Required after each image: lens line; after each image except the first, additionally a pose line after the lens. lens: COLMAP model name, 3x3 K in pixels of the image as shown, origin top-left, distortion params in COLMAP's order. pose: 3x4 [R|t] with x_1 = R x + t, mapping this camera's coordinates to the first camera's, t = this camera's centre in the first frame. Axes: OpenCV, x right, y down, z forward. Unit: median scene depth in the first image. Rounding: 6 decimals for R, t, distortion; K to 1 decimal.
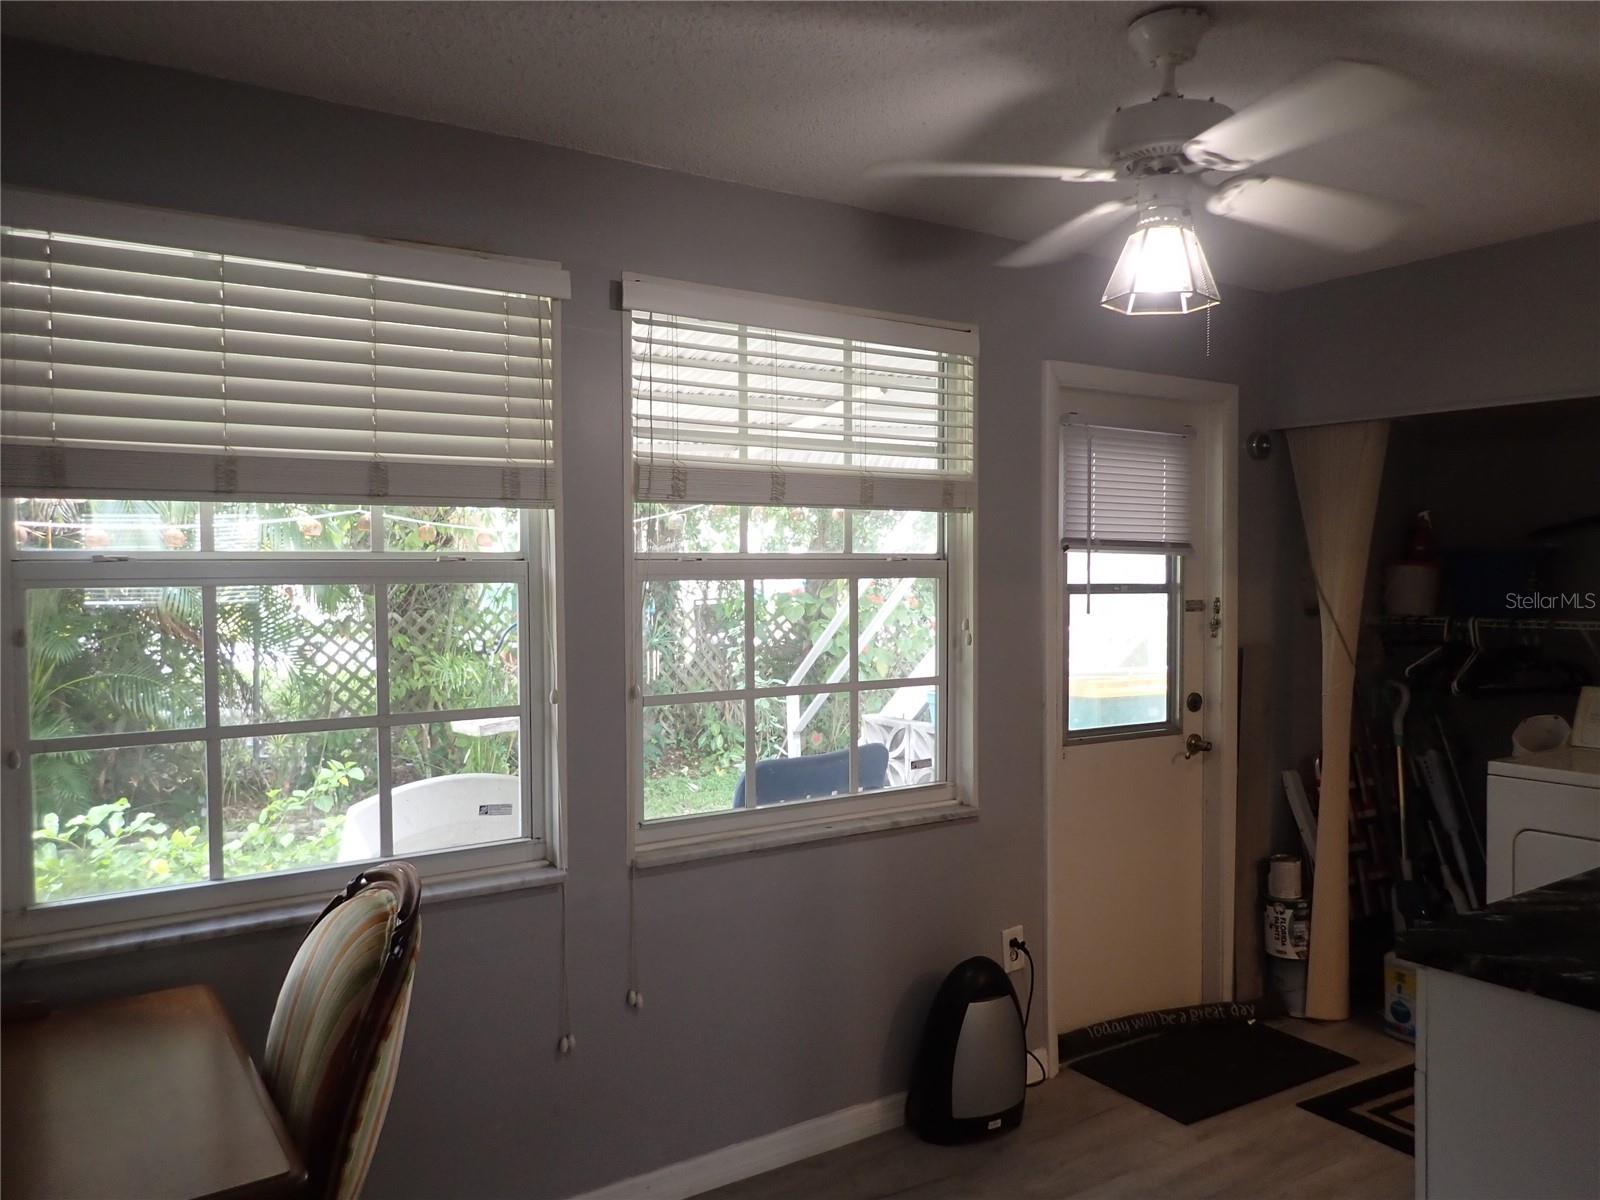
lens RADIAL K [[1191.9, 0, 800.9], [0, 1191.9, 608.3], [0, 0, 1]] dist [0.003327, -0.000613]
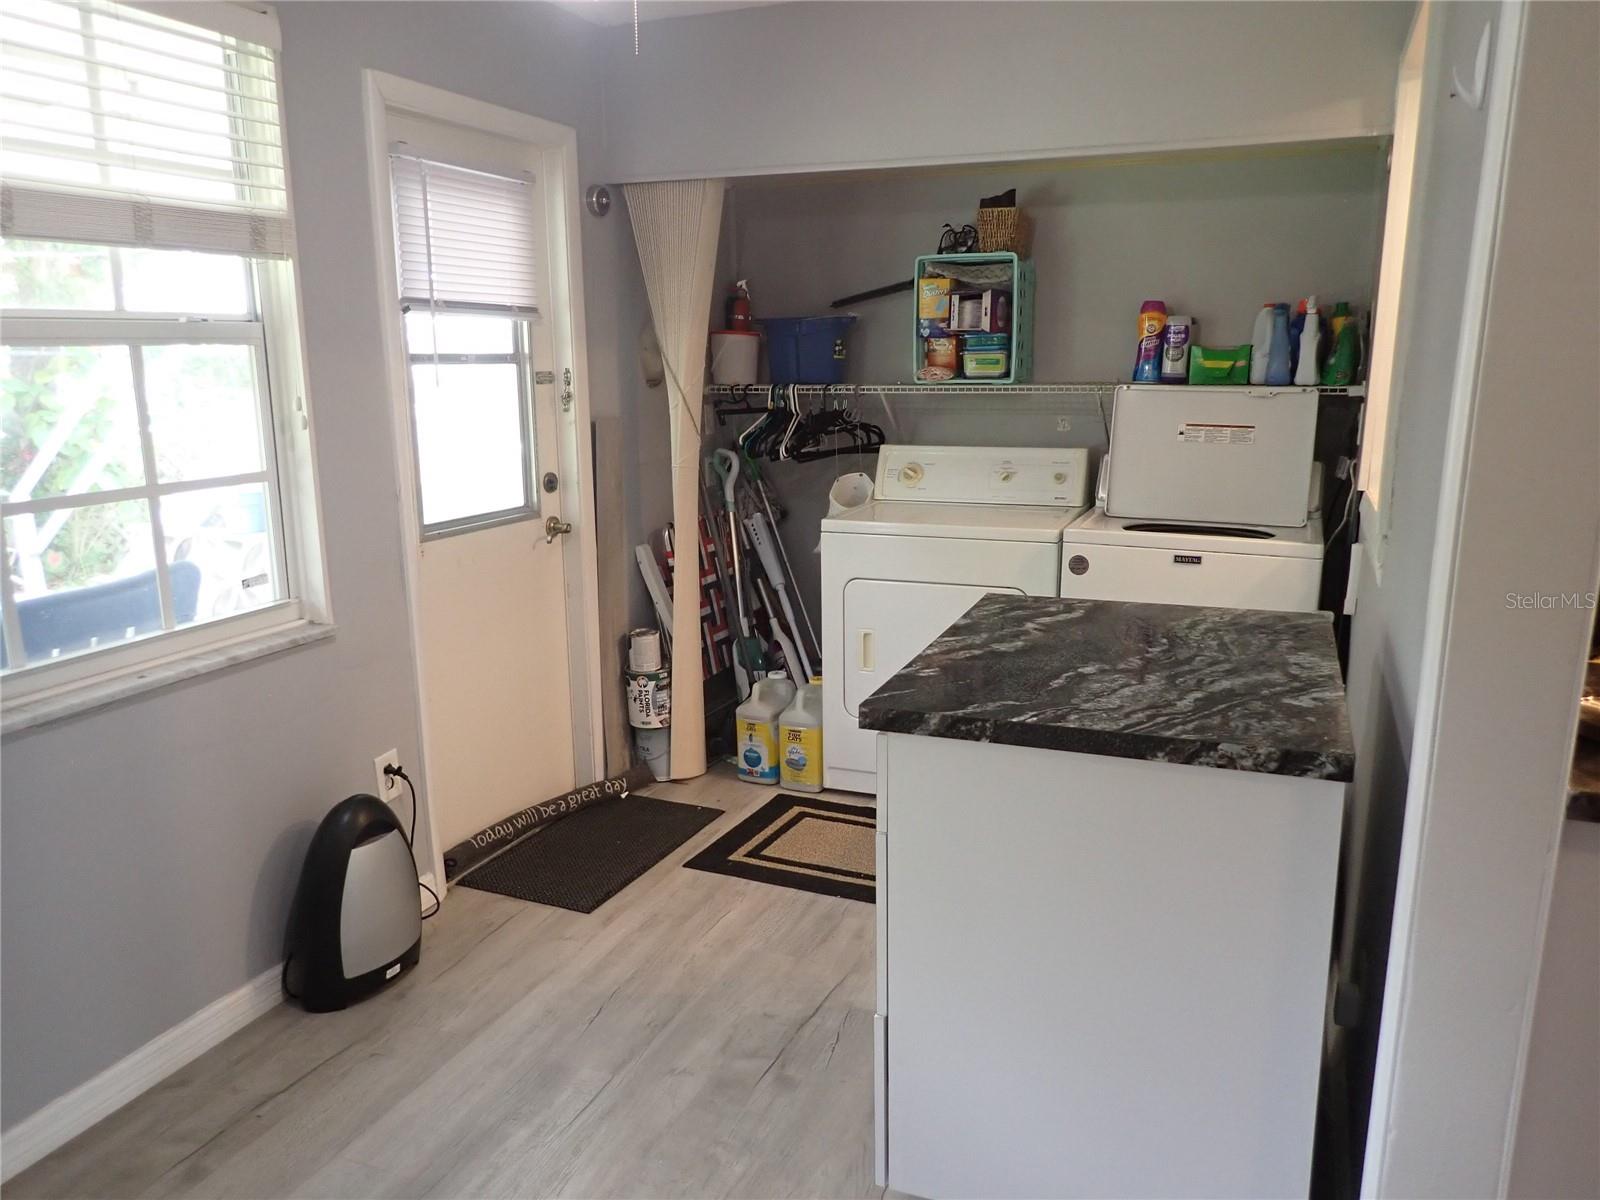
lens RADIAL K [[1191.9, 0, 800.9], [0, 1191.9, 608.3], [0, 0, 1]] dist [0.003327, -0.000613]
pose [[0.831230, -0.123388, 0.542062, -0.027016], [0.024118, 0.982144, 0.186578, 0.005853], [-0.555405, -0.142016, 0.819364, 0.111102]]
